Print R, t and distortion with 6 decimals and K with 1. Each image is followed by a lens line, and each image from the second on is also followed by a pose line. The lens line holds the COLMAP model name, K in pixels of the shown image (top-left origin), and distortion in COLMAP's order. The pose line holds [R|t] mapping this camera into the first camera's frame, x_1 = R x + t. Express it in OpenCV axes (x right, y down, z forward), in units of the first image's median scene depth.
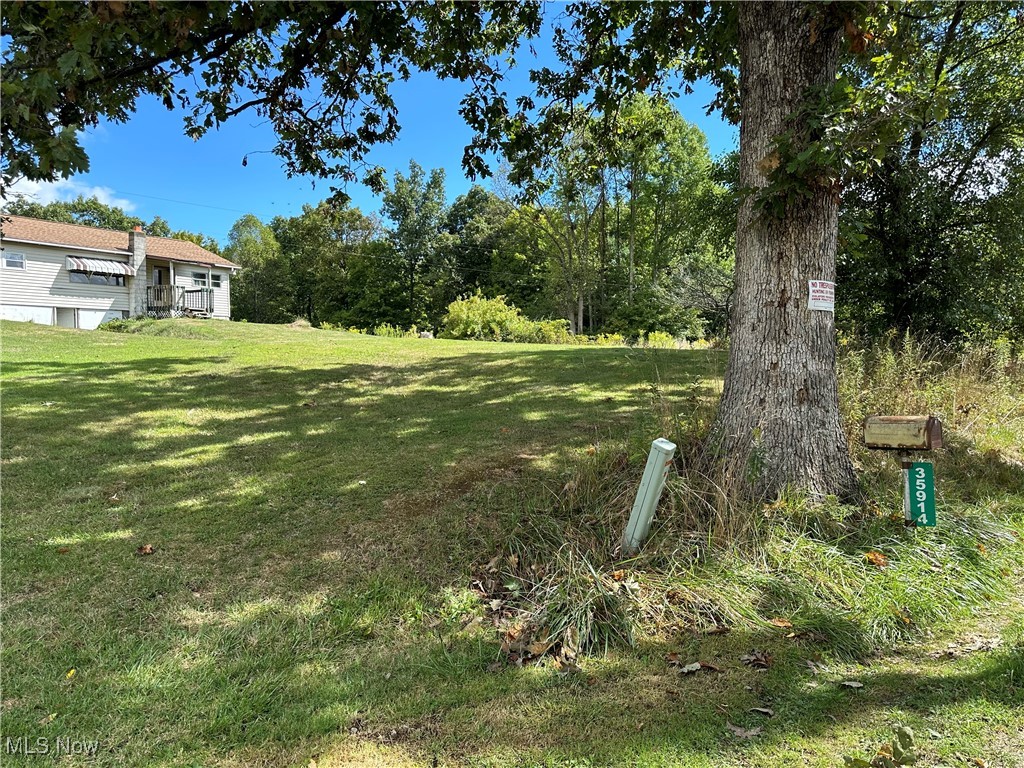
lens RADIAL K [[703.9, 0, 512.0], [0, 703.9, 384.0], [0, 0, 1]] dist [0.066055, -0.081381]
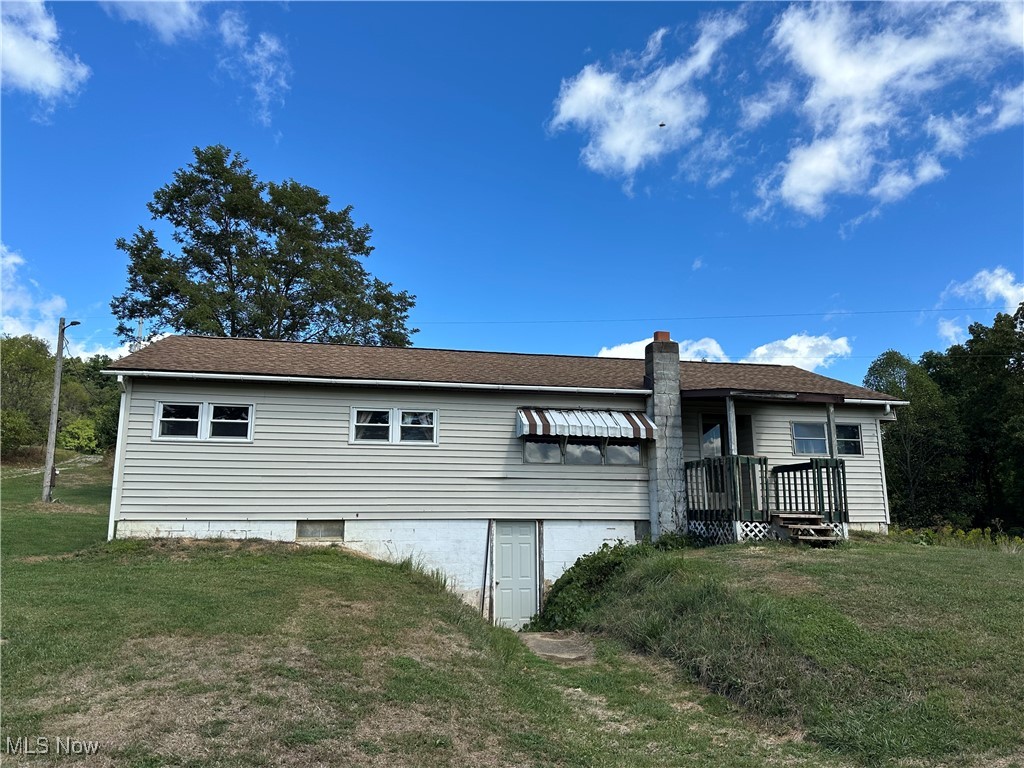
lens RADIAL K [[725.4, 0, 511.5], [0, 725.4, 370.6], [0, 0, 1]] dist [0.119310, -0.092205]
pose [[0.682966, -0.150861, -0.714701, -0.453380], [-0.030816, 0.971618, -0.234539, -0.146100], [0.729800, 0.182207, 0.658933, 1.085021]]
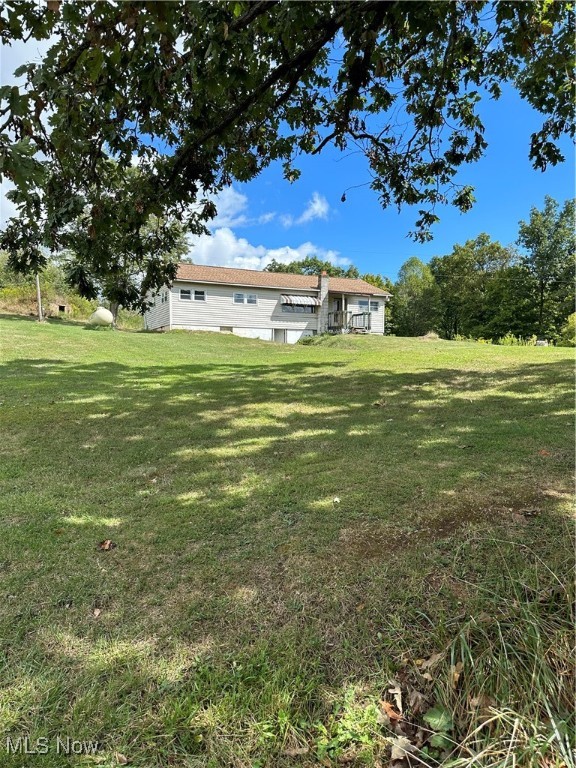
lens RADIAL K [[527.9, 0, 288.0], [0, 527.9, 384.0], [0, 0, 1]] dist [0.066055, -0.081381]
pose [[0.828505, 0.031579, -0.559091, 0.035118], [-0.030249, 0.999475, 0.011627, -0.005076], [0.559164, 0.007279, 0.829025, 0.126454]]
